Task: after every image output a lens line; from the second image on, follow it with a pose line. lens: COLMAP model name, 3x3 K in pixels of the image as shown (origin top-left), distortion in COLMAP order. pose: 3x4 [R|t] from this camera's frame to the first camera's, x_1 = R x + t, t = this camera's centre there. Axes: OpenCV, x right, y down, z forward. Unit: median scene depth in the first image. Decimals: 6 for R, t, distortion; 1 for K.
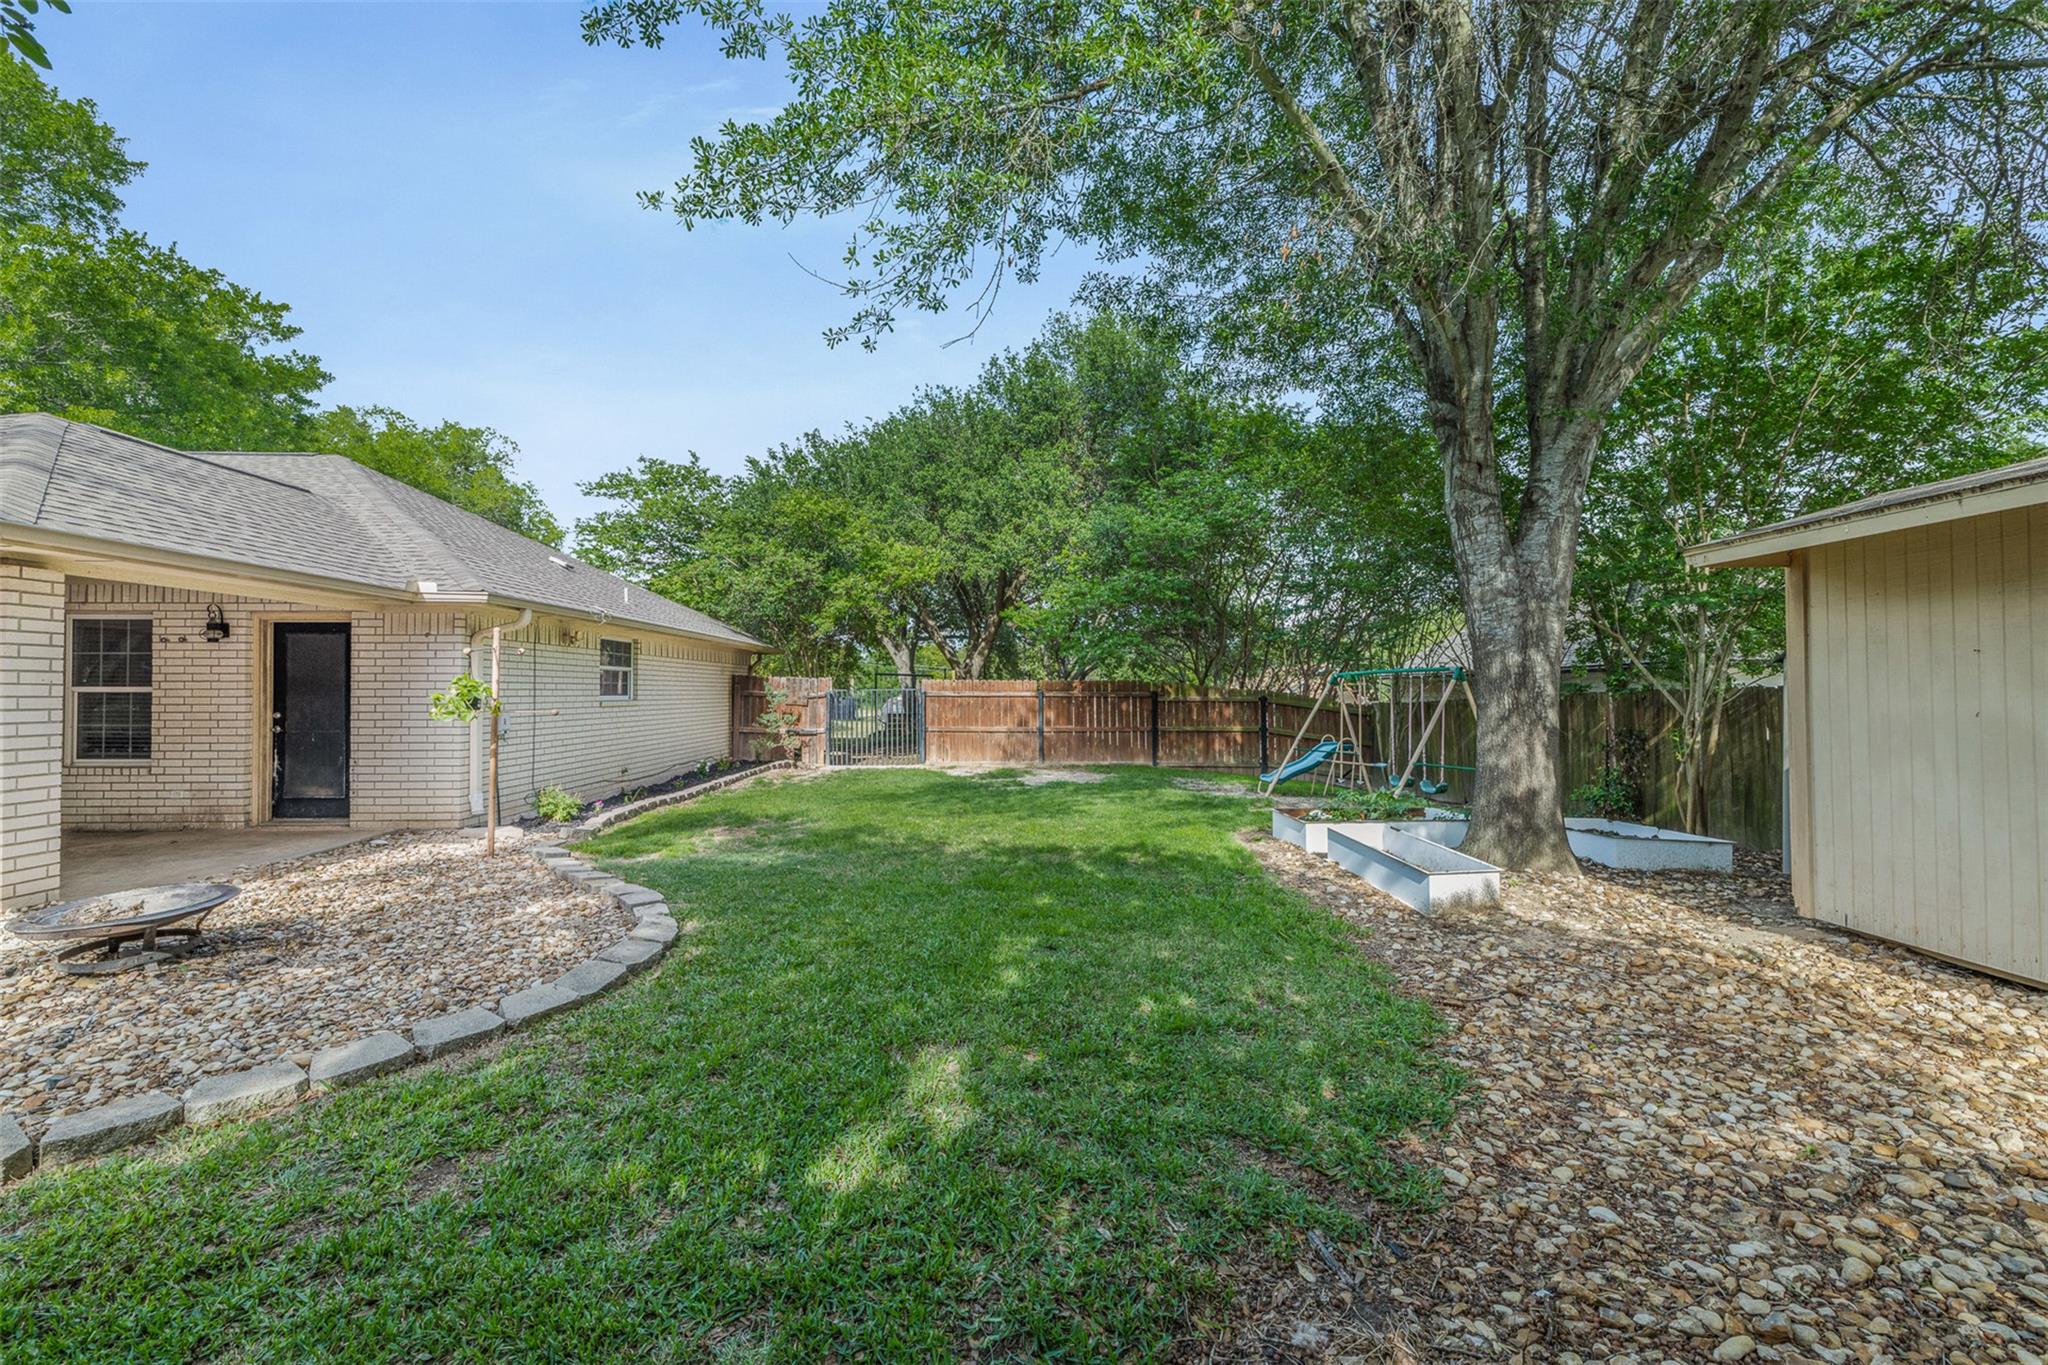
lens RADIAL K [[858.5, 0, 1031.8], [0, 858.5, 681.0], [0, 0, 1]] dist [-0.000909, -0.000760]
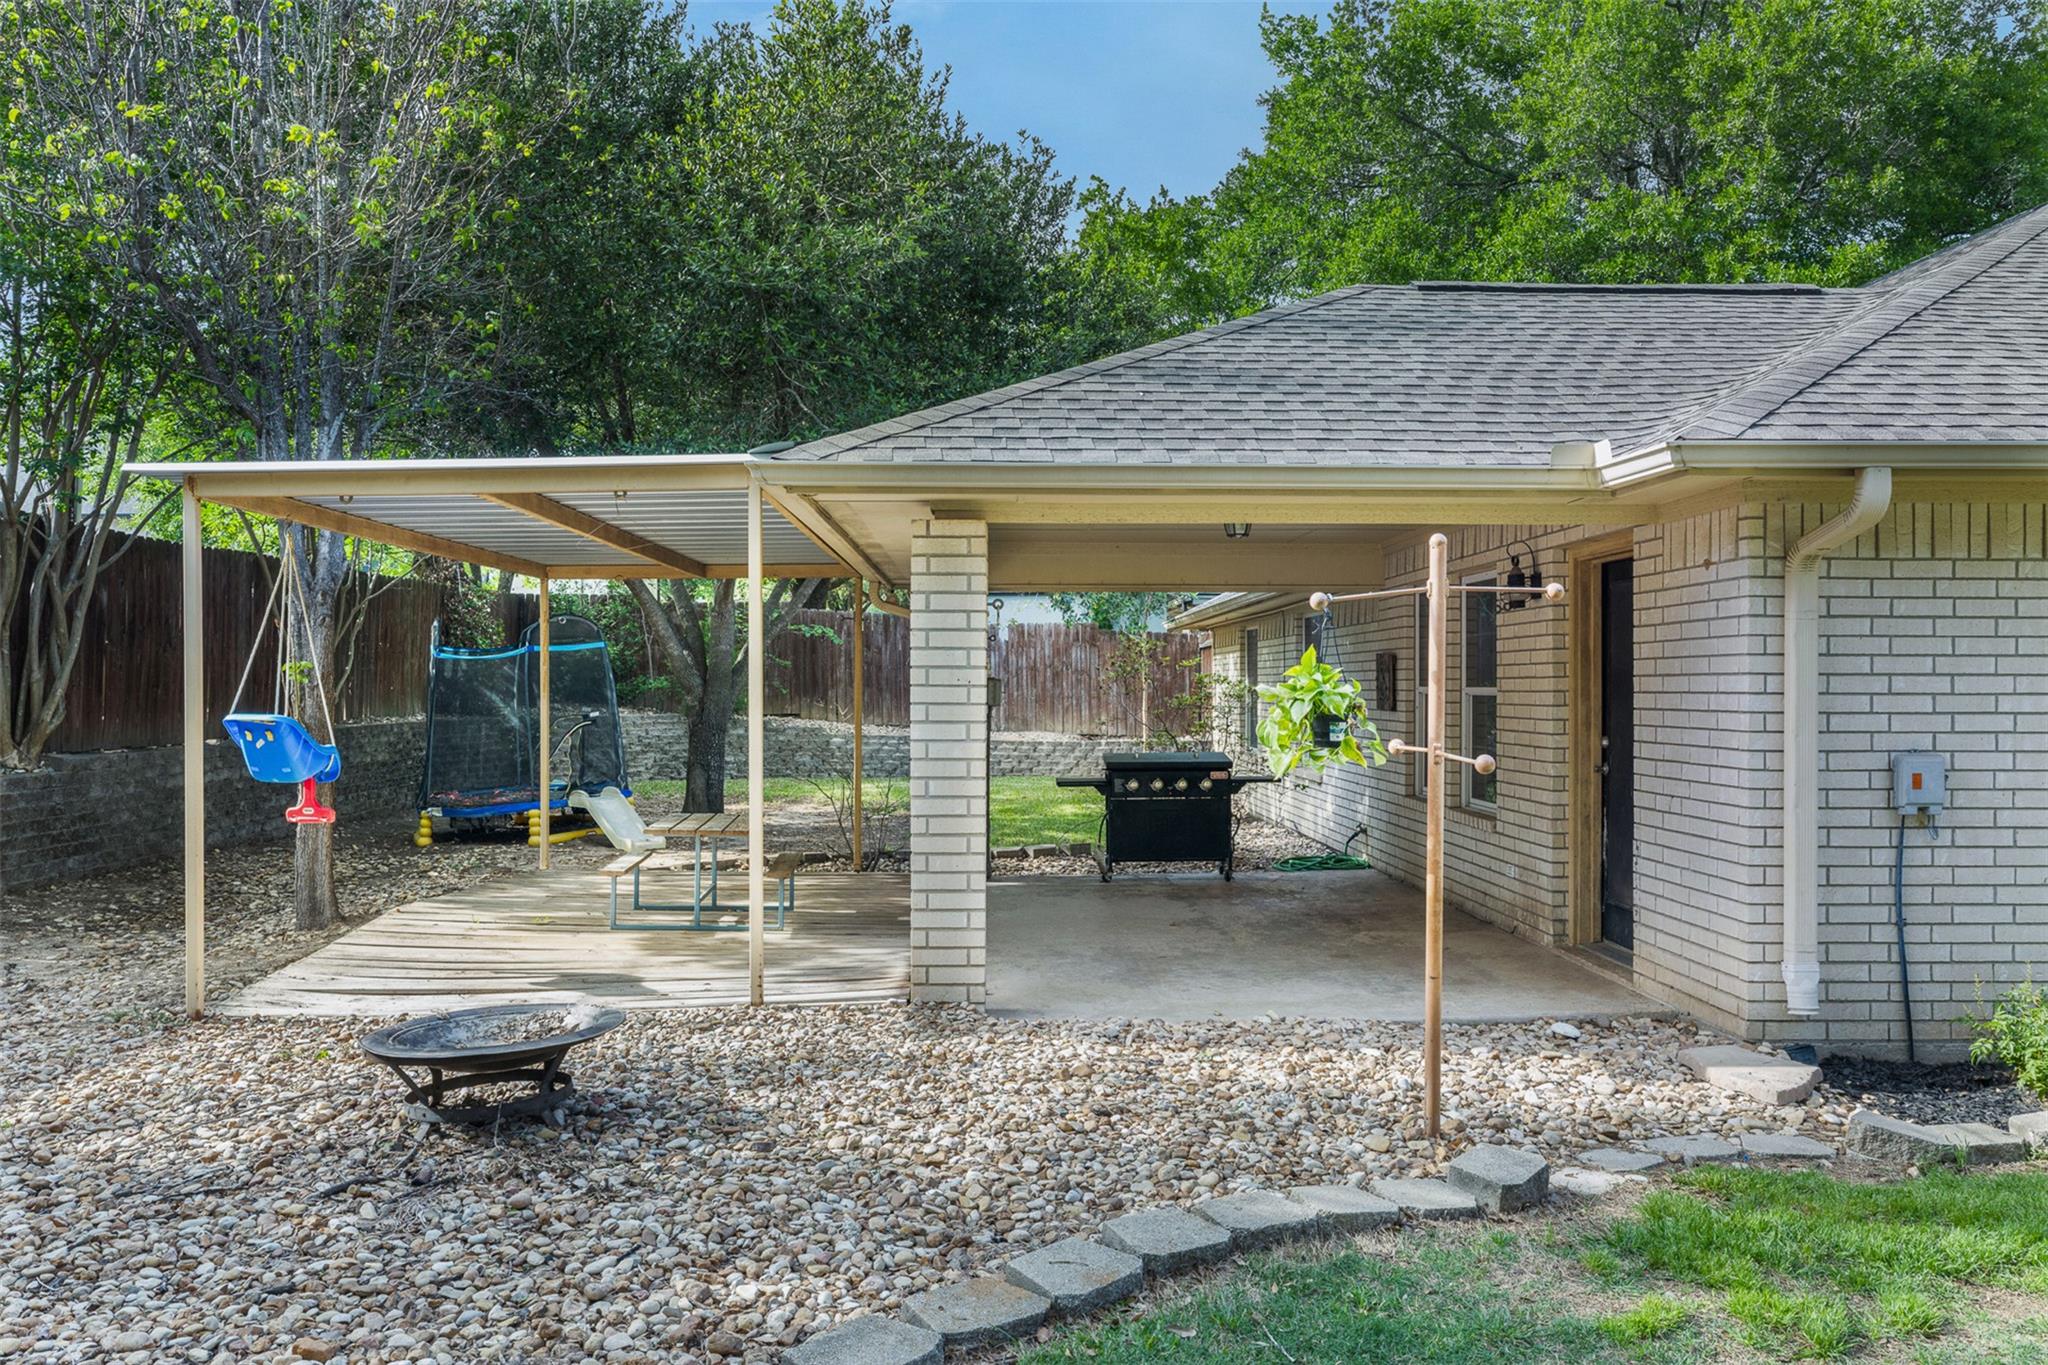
lens RADIAL K [[1522.2, 0, 1024.9], [0, 1522.2, 688.3], [0, 0, 1]] dist [-0.000205, -0.000397]
pose [[-0.013302, 0.002042, -0.999909, 0.050601], [0.009274, 0.999955, 0.001919, 0.002388], [0.999869, -0.009248, -0.013320, 0.679450]]
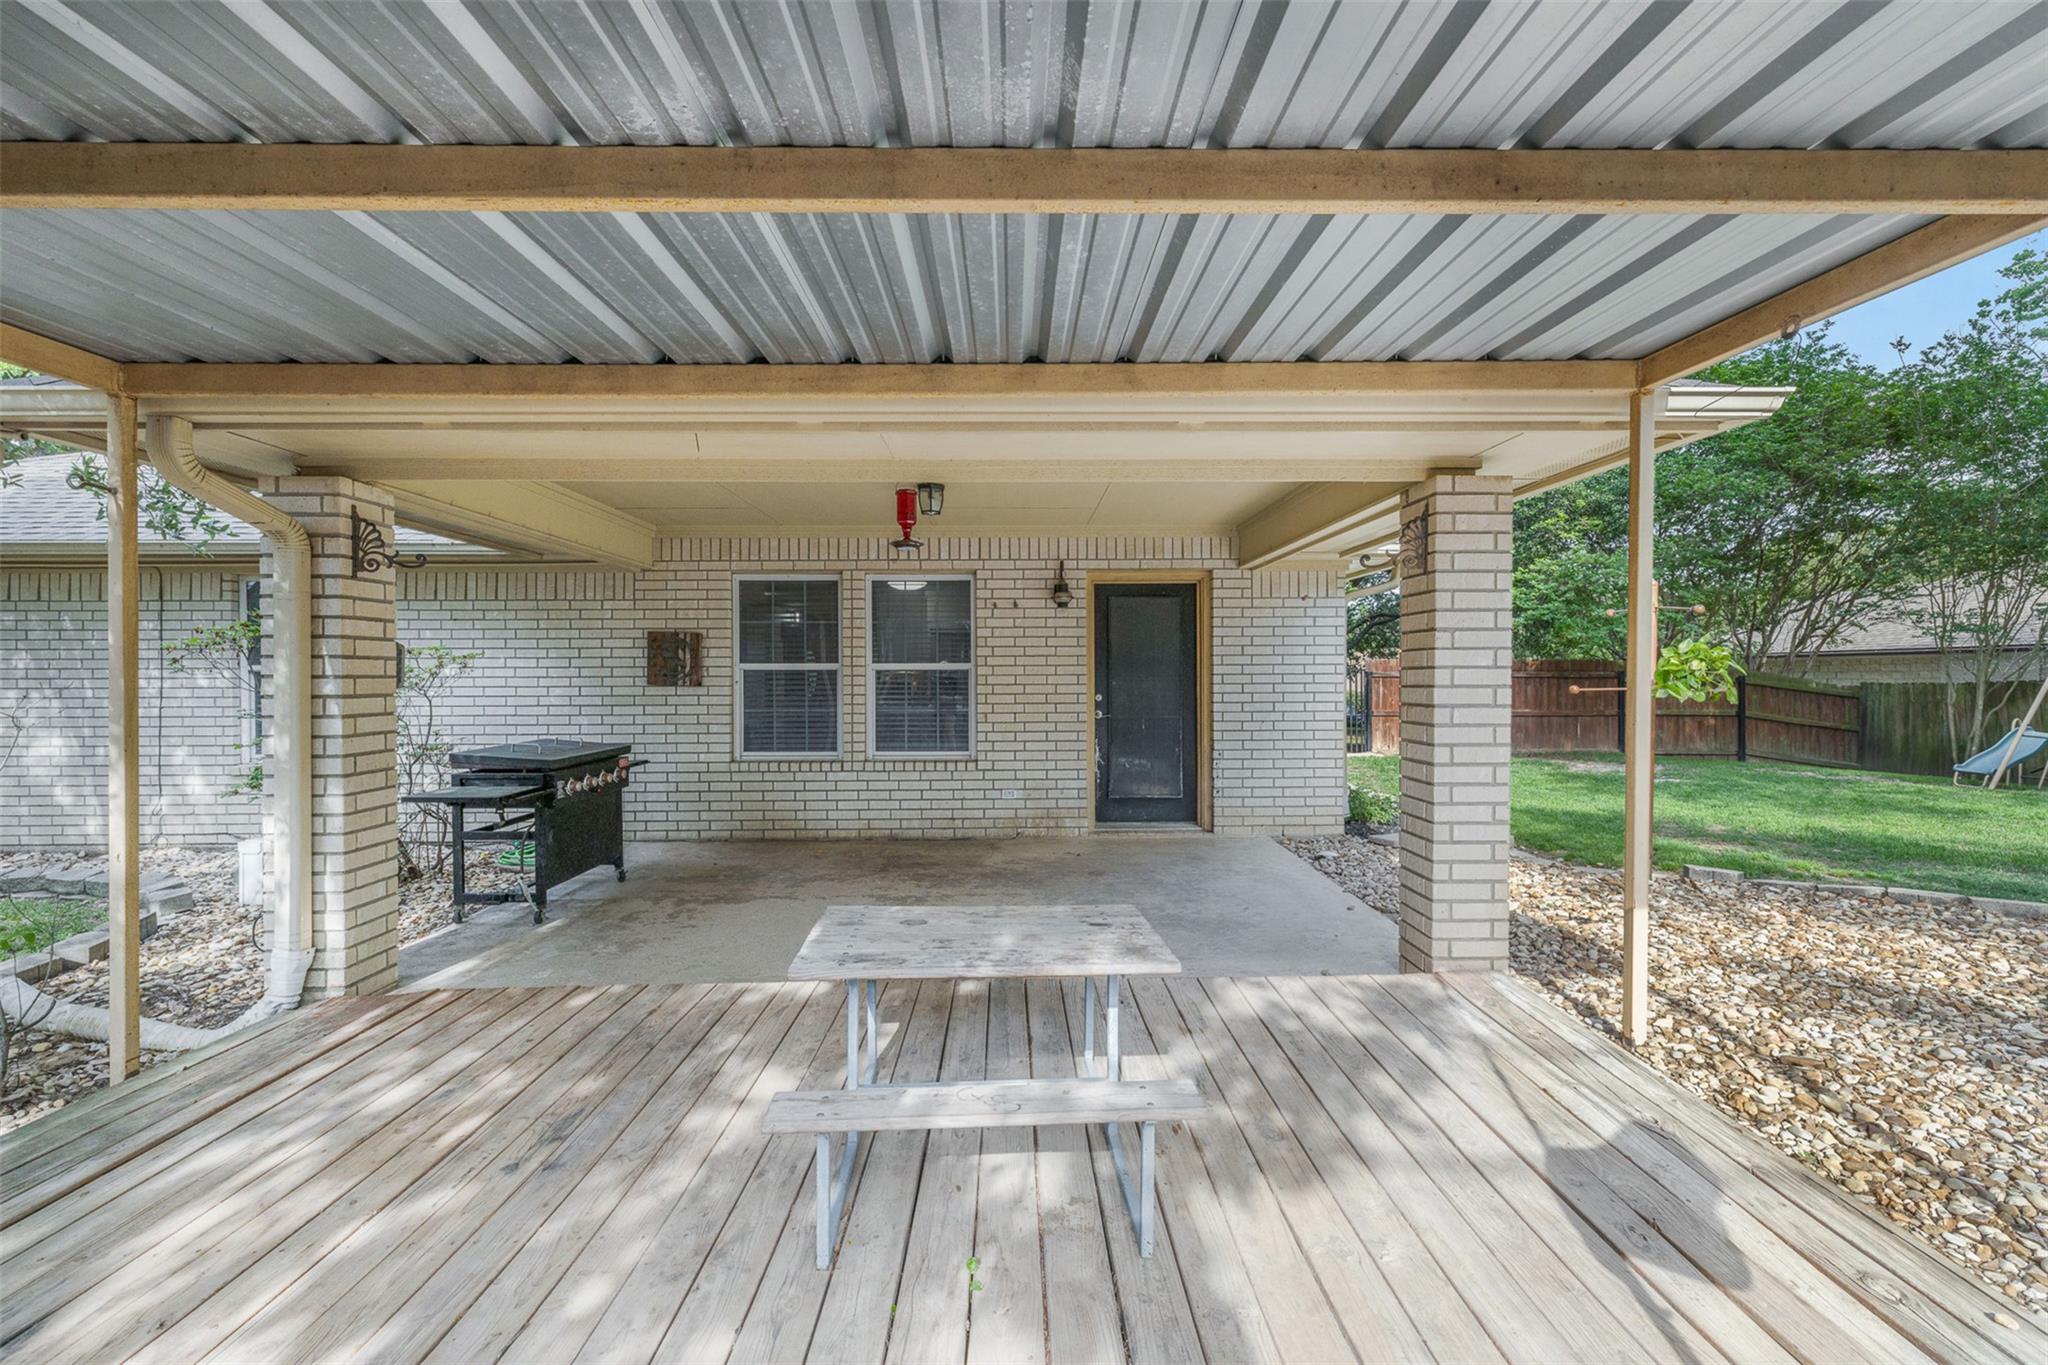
lens RADIAL K [[858.5, 0, 1023.6], [0, 858.5, 676.8], [0, 0, 1]] dist [-0.000909, -0.000760]
pose [[0.999910, -0.002620, -0.013132, -0.966942], [0.002794, 0.999907, 0.013312, 0.009425], [0.013096, -0.013347, 0.999825, 0.181997]]
